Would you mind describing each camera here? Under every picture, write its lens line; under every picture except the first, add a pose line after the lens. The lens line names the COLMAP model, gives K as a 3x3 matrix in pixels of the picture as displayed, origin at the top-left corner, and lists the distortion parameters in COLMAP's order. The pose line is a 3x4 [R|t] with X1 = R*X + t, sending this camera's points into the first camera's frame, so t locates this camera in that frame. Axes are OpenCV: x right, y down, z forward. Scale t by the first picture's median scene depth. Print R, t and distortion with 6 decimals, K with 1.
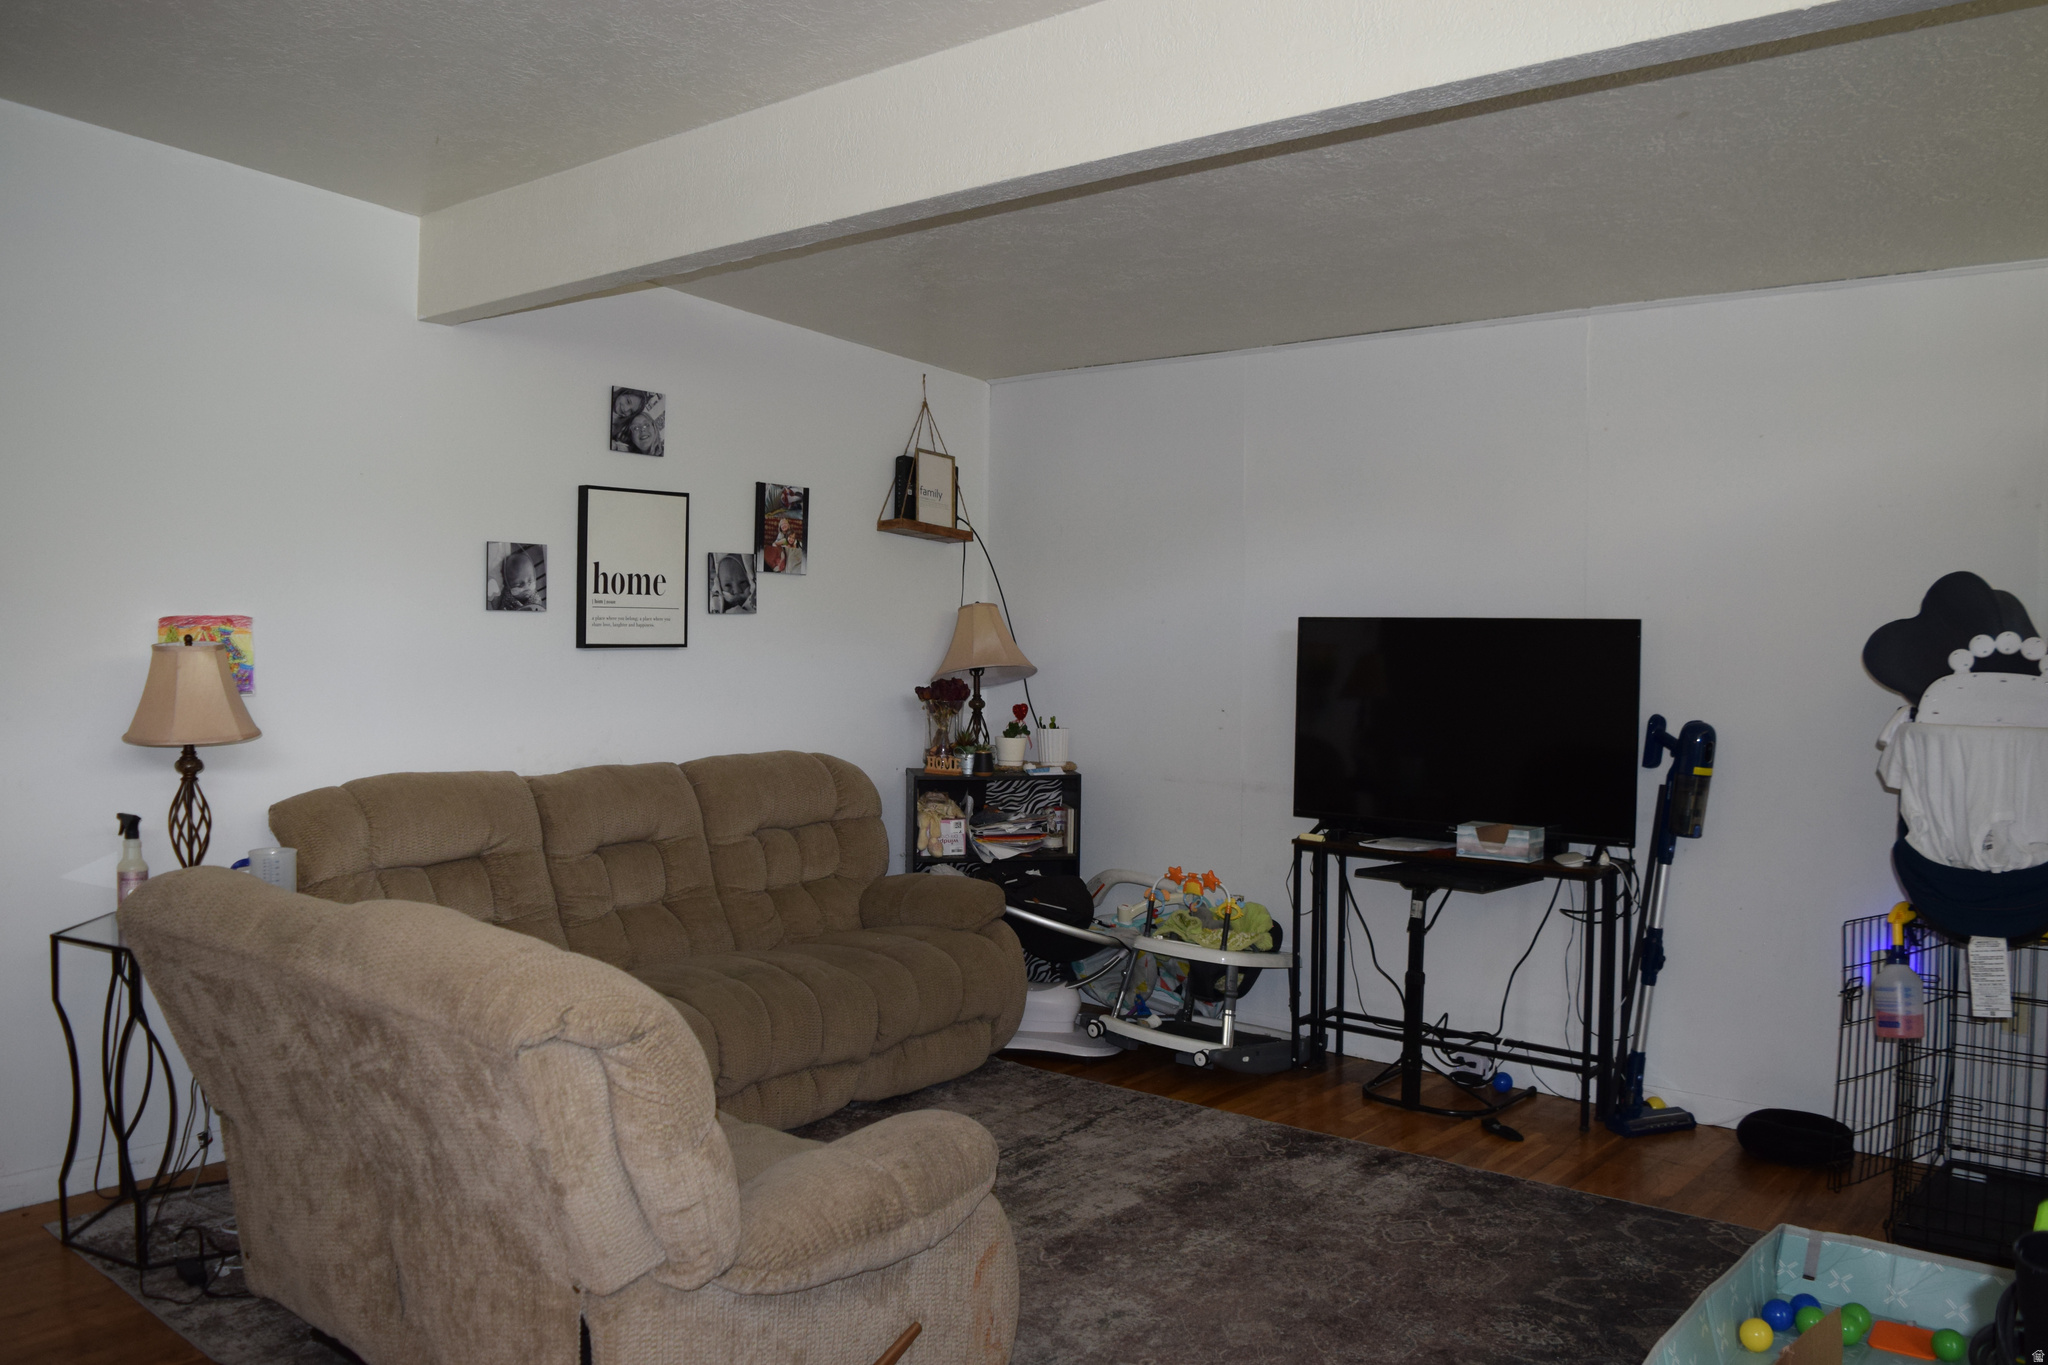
lens RADIAL K [[1601.8, 0, 1025.9], [0, 1601.8, 674.4], [0, 0, 1]] dist [-0.090397, 0.017767]
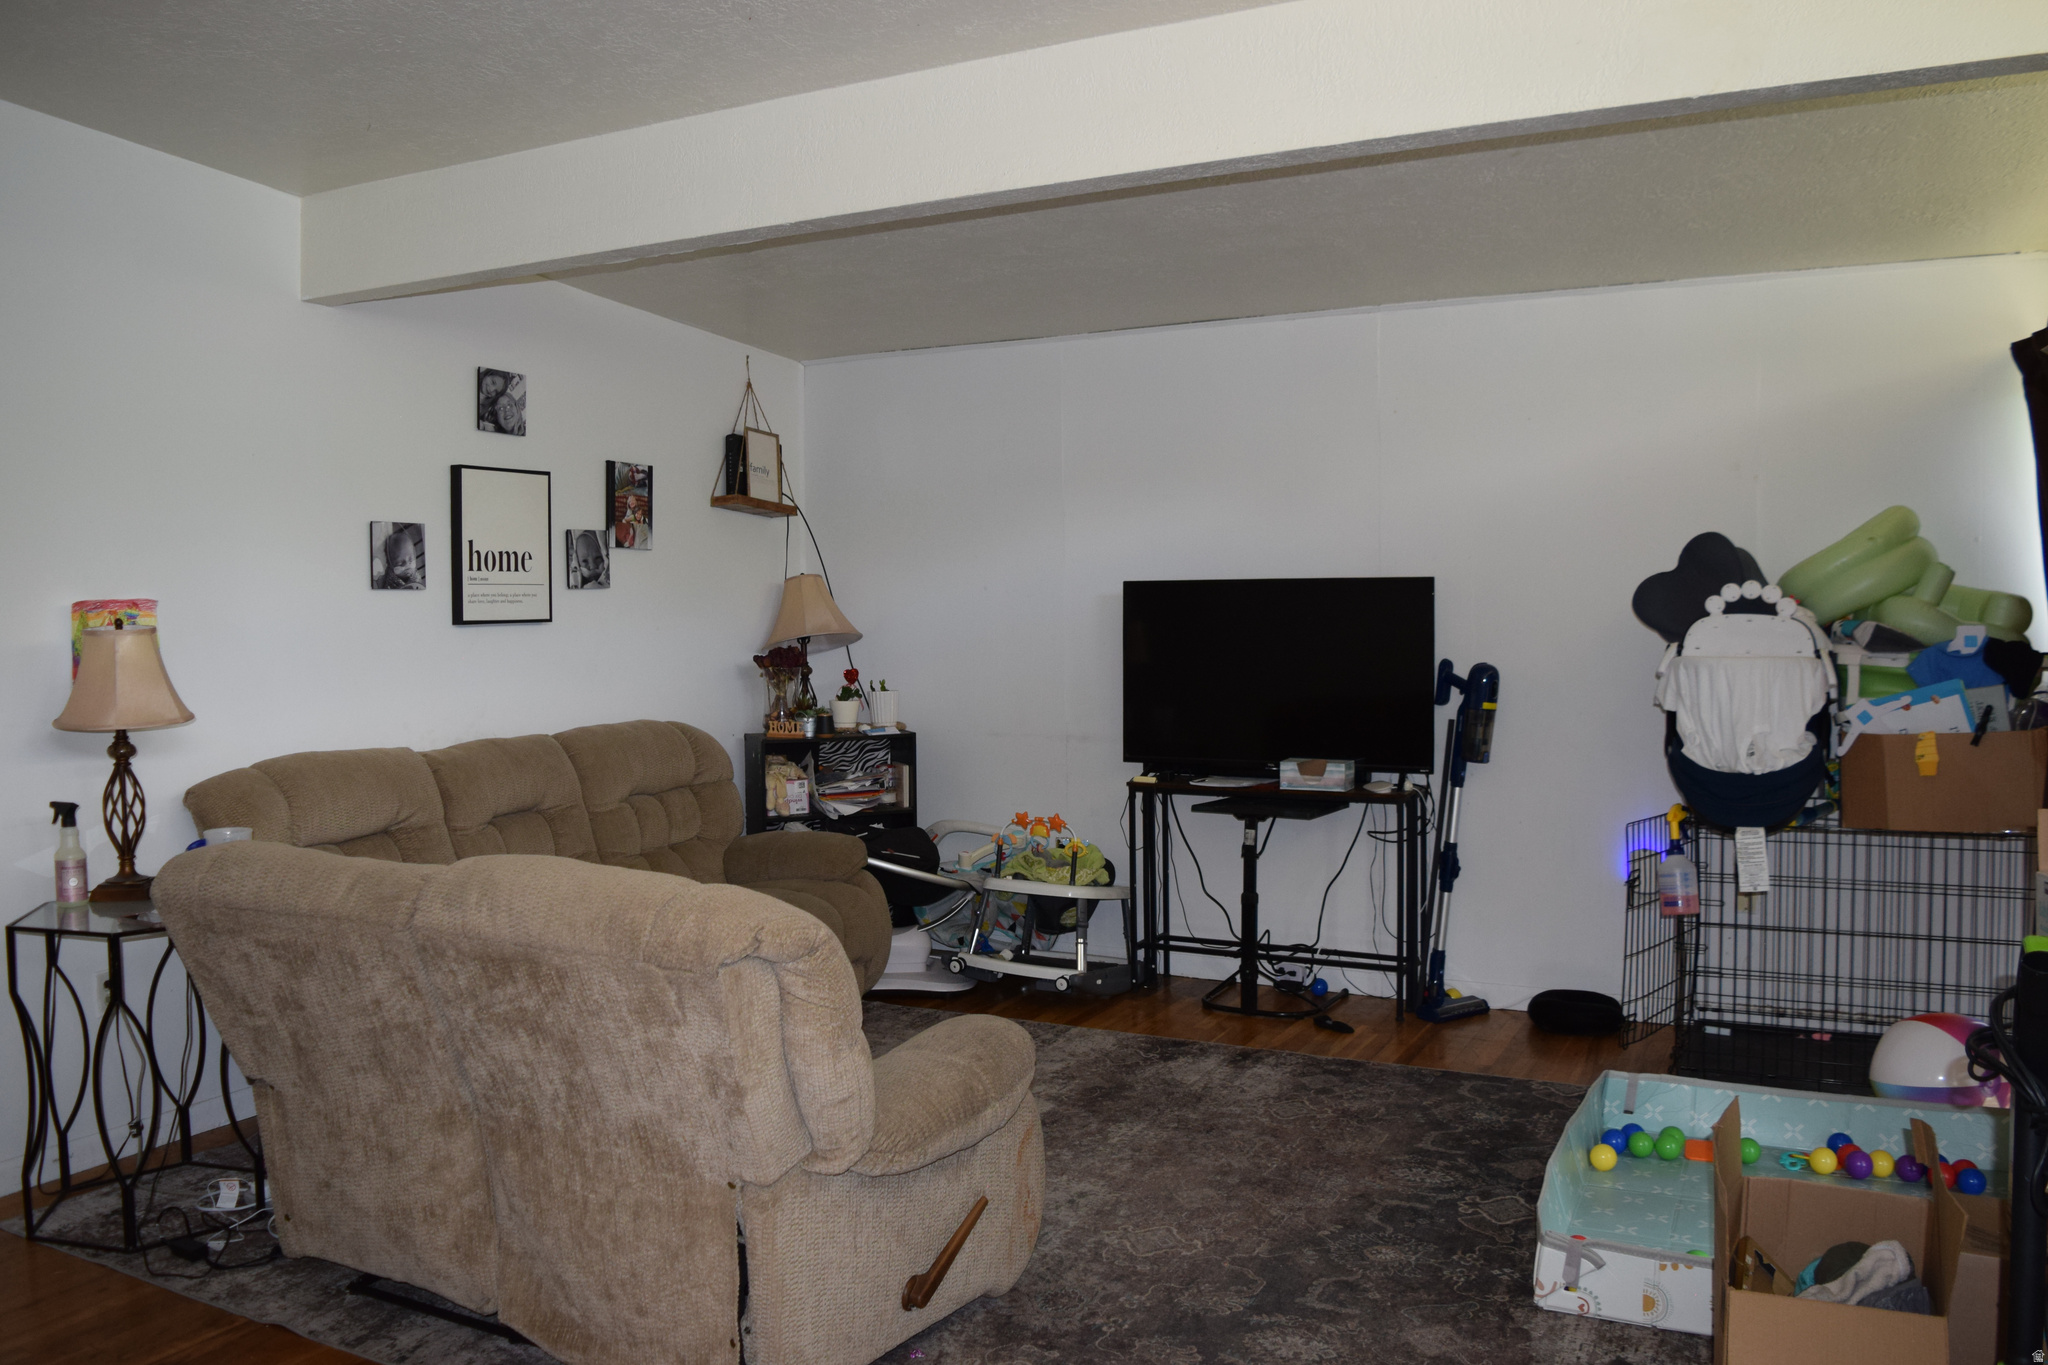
lens RADIAL K [[1601.8, 0, 1017.2], [0, 1601.8, 671.9], [0, 0, 1]] dist [-0.090397, 0.017767]
pose [[0.976074, -0.030607, 0.215272, -0.171241], [0.027147, 0.999451, 0.019012, 0.004525], [-0.215736, -0.012713, 0.976369, -0.077992]]
